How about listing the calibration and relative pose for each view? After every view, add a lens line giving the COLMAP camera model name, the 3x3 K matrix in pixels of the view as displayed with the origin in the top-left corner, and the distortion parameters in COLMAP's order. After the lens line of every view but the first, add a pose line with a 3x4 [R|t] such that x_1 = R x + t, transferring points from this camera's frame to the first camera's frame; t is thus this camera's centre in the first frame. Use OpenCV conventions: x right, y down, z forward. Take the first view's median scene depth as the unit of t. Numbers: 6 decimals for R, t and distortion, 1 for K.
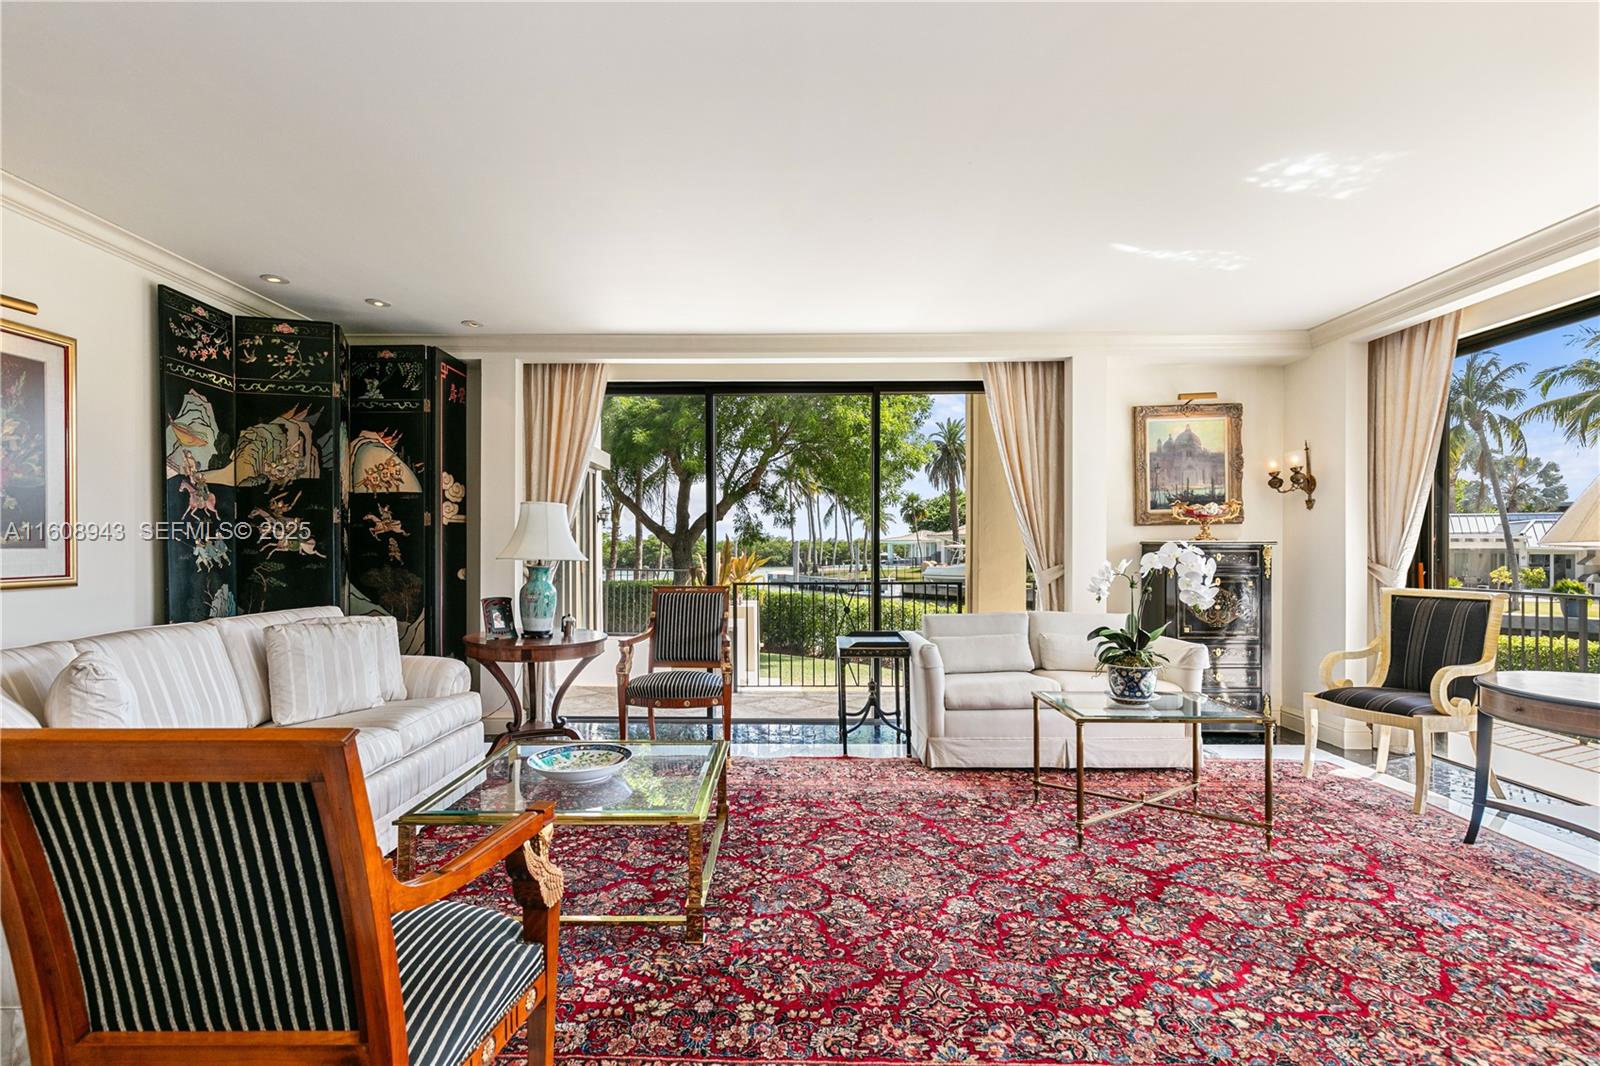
lens RADIAL K [[741.4, 0, 781.7], [0, 741.4, 550.6], [0, 0, 1]] dist [0.009054, -0.001893]
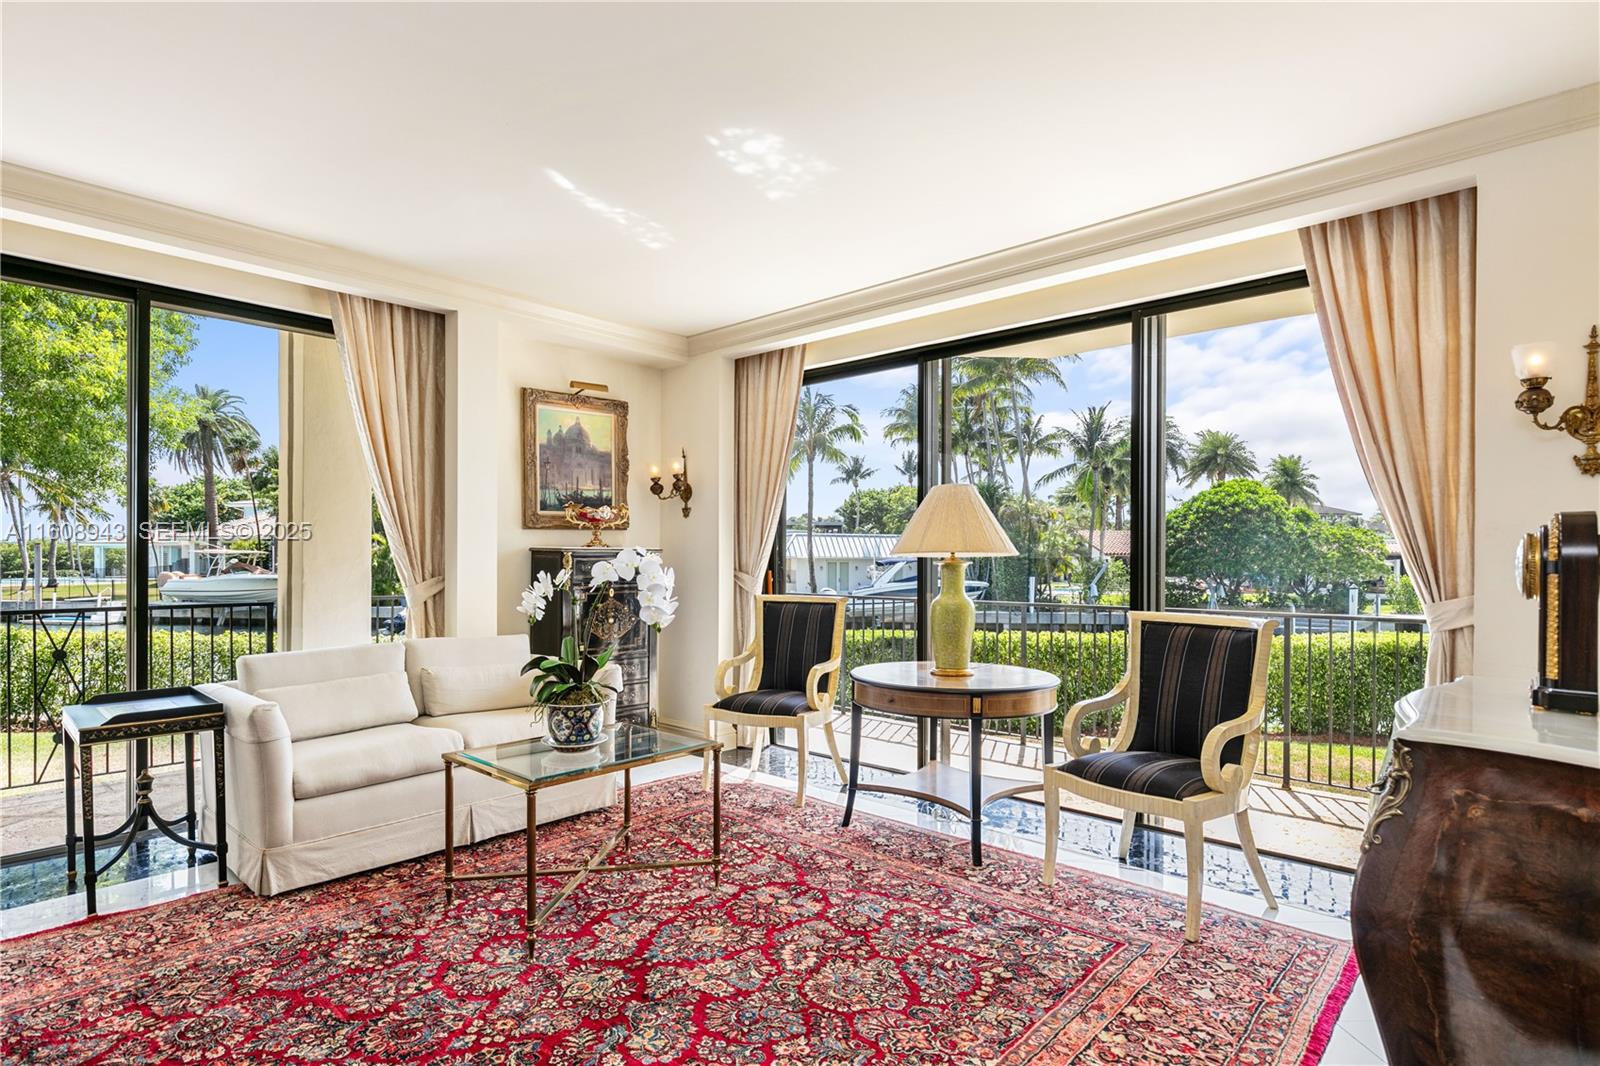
lens RADIAL K [[851.7, 0, 818.8], [0, 851.7, 562.7], [0, 0, 1]] dist [0.000382, 0.000030]
pose [[0.669824, -0.000809, 0.742520, -0.030321], [-0.003009, 0.999988, 0.003804, 0.000185], [-0.742514, -0.004782, 0.669813, 0.170385]]
